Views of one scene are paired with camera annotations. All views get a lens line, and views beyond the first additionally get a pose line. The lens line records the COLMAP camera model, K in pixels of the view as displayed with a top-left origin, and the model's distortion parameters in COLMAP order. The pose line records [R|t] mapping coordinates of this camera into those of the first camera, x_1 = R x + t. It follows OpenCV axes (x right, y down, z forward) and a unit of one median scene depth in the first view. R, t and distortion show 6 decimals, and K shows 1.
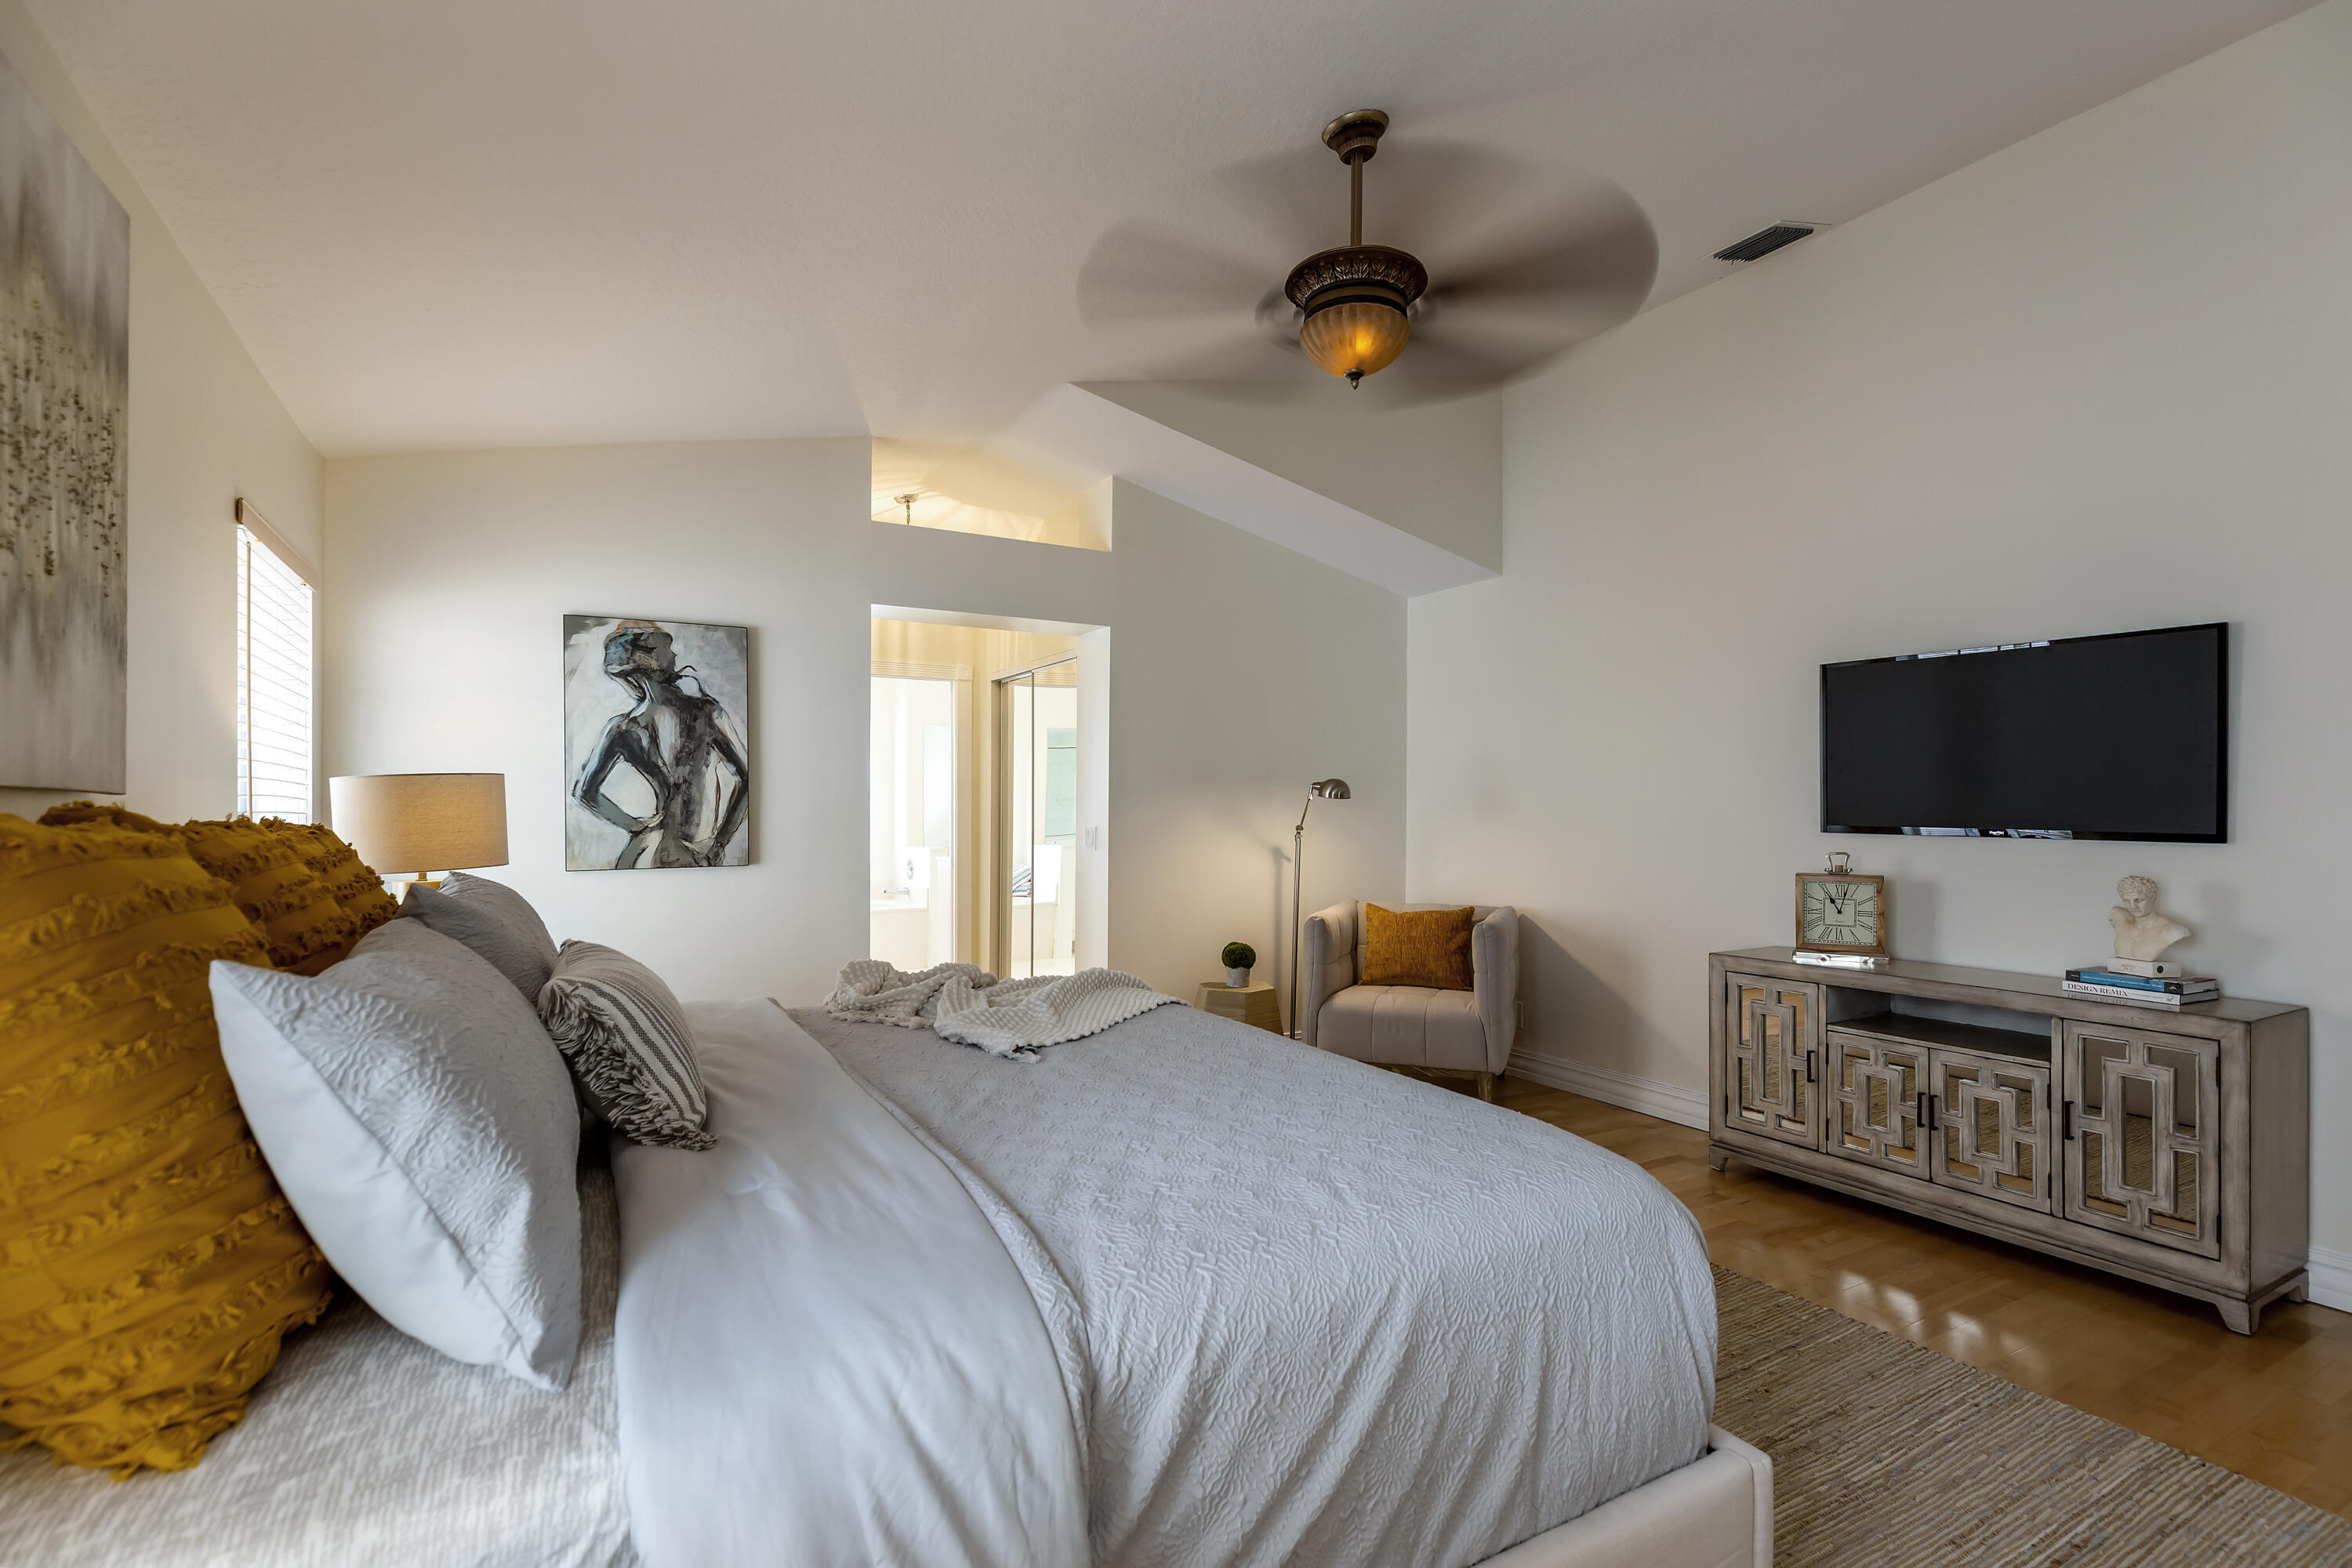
lens RADIAL K [[1097.9, 0, 1179.1], [0, 1097.9, 805.0], [0, 0, 1]] dist [0.008631, 0.000576]
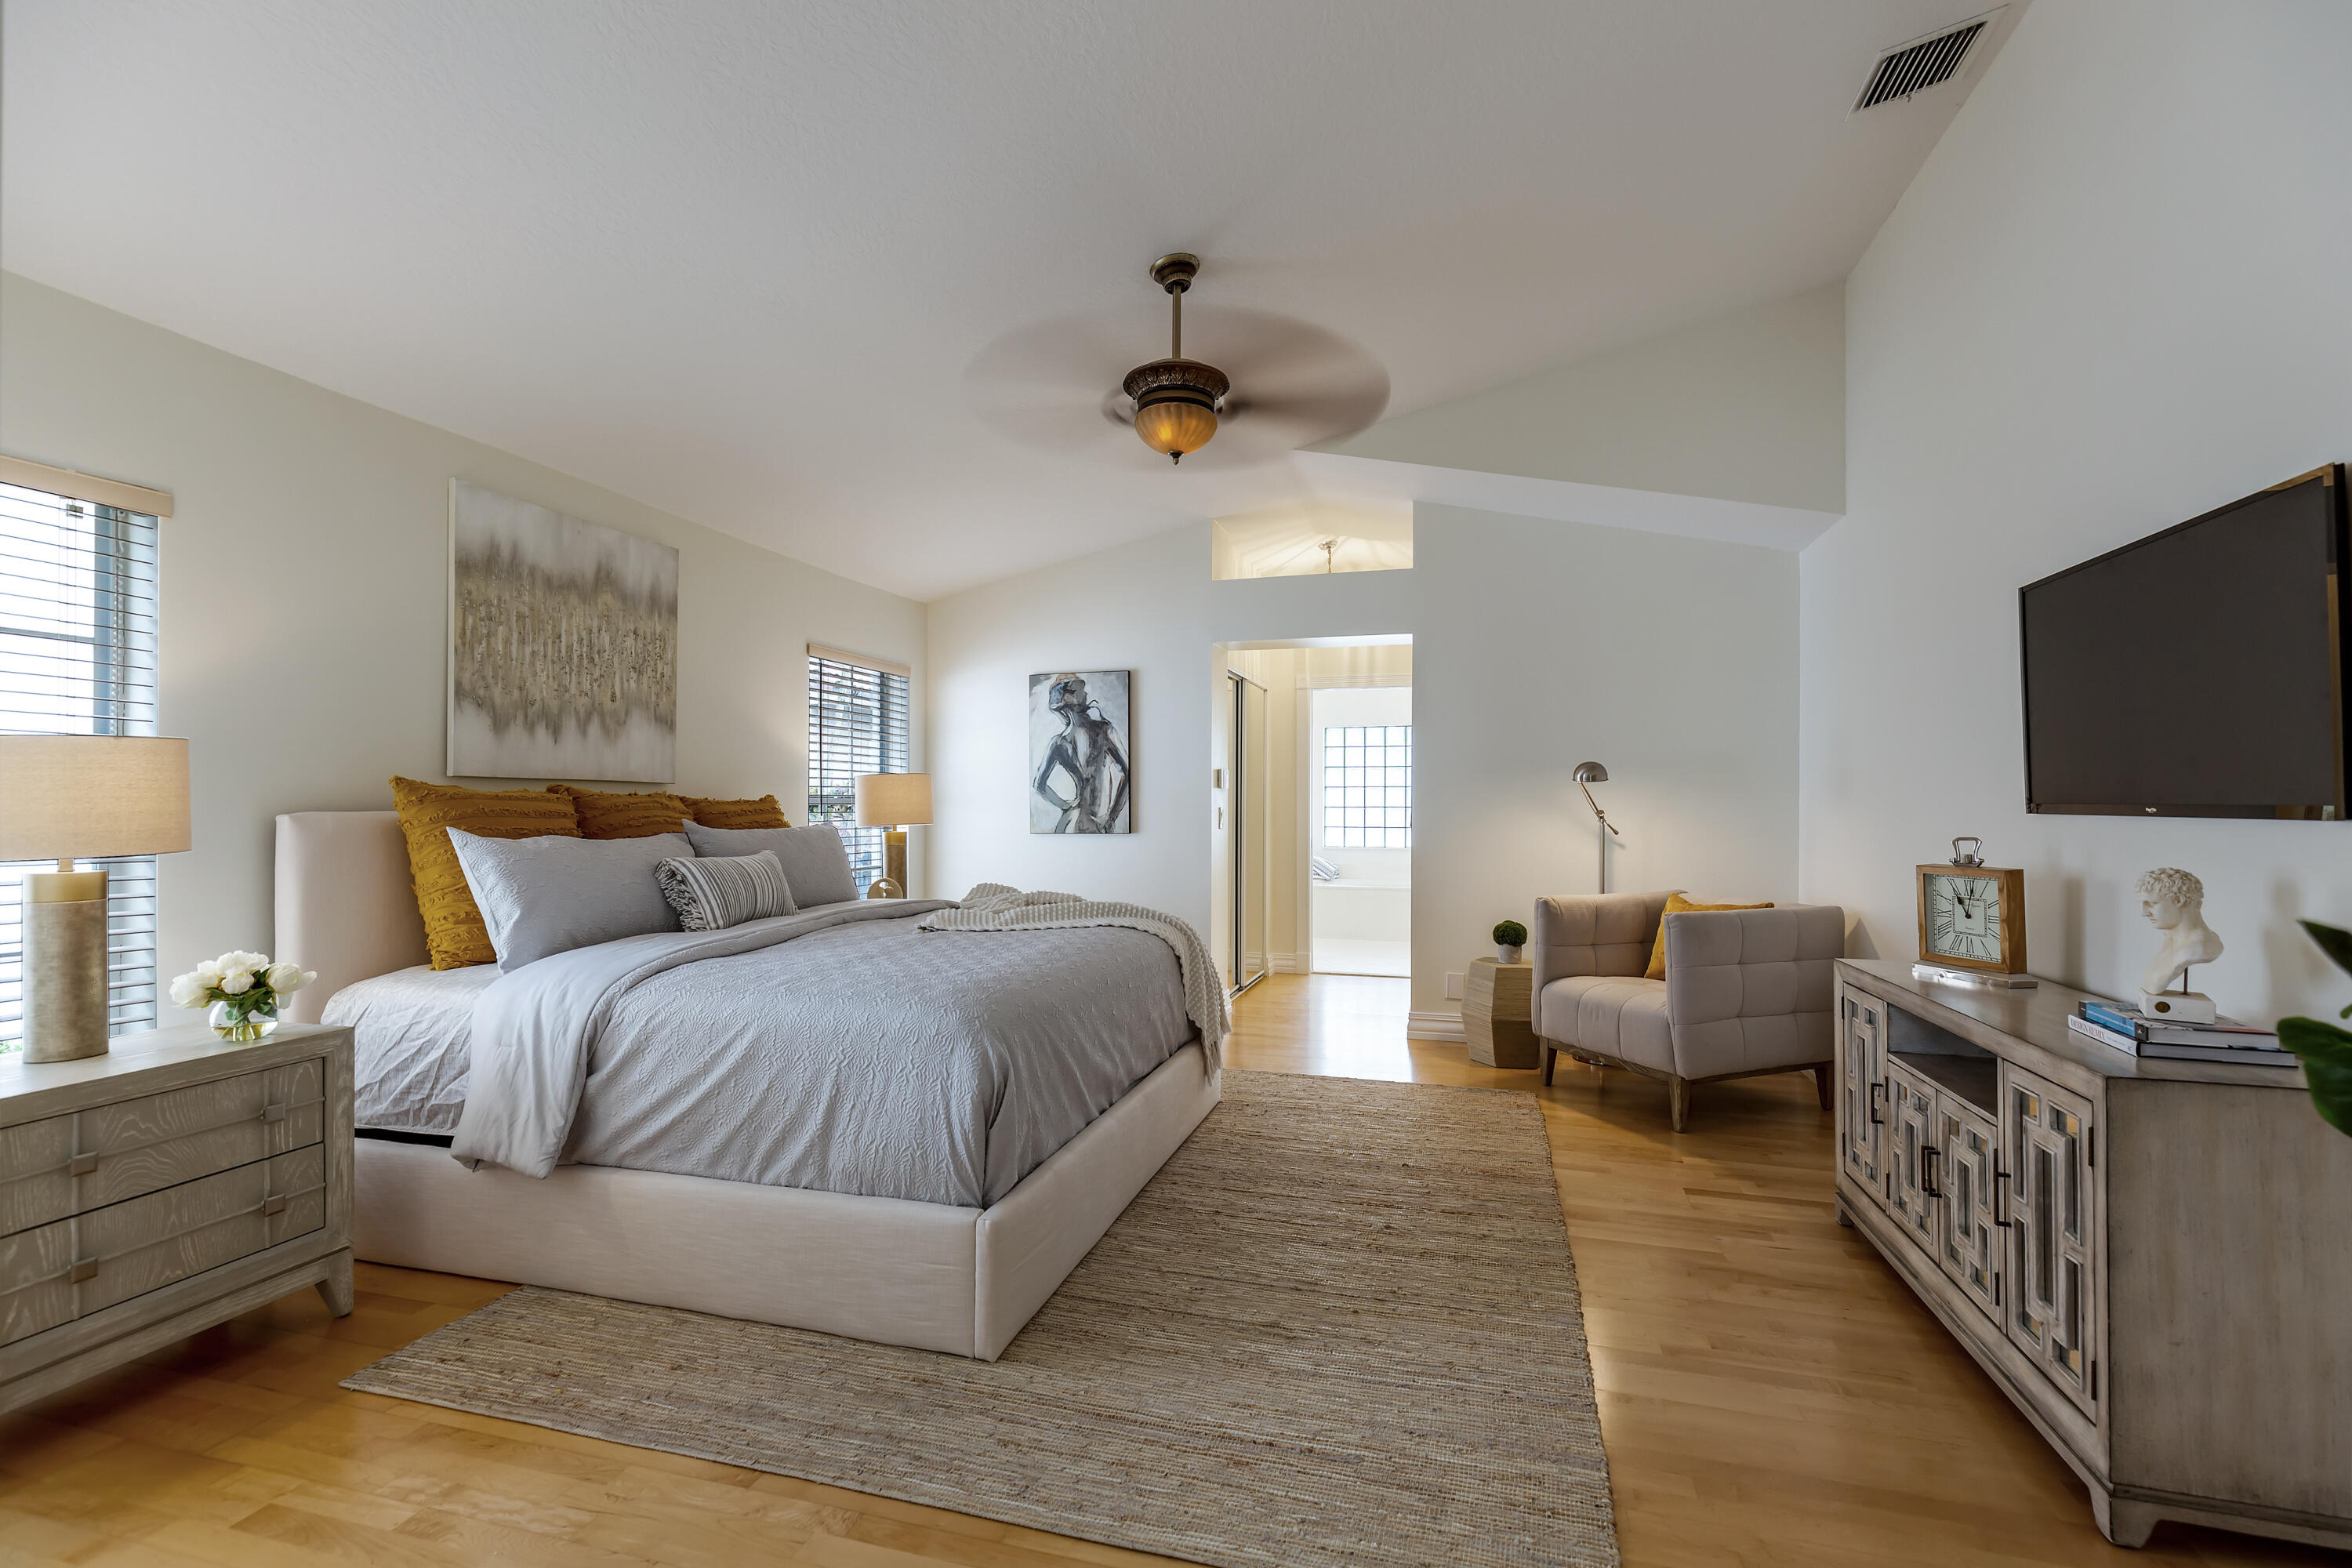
lens RADIAL K [[1058.4, 0, 1177.9], [0, 1058.4, 794.5], [0, 0, 1]] dist [0.003564, 0.000040]
pose [[0.683908, -0.008553, -0.729518, 0.702752], [0.001174, 0.999943, -0.010623, 0.018888], [0.729567, 0.006409, 0.683879, 0.093353]]
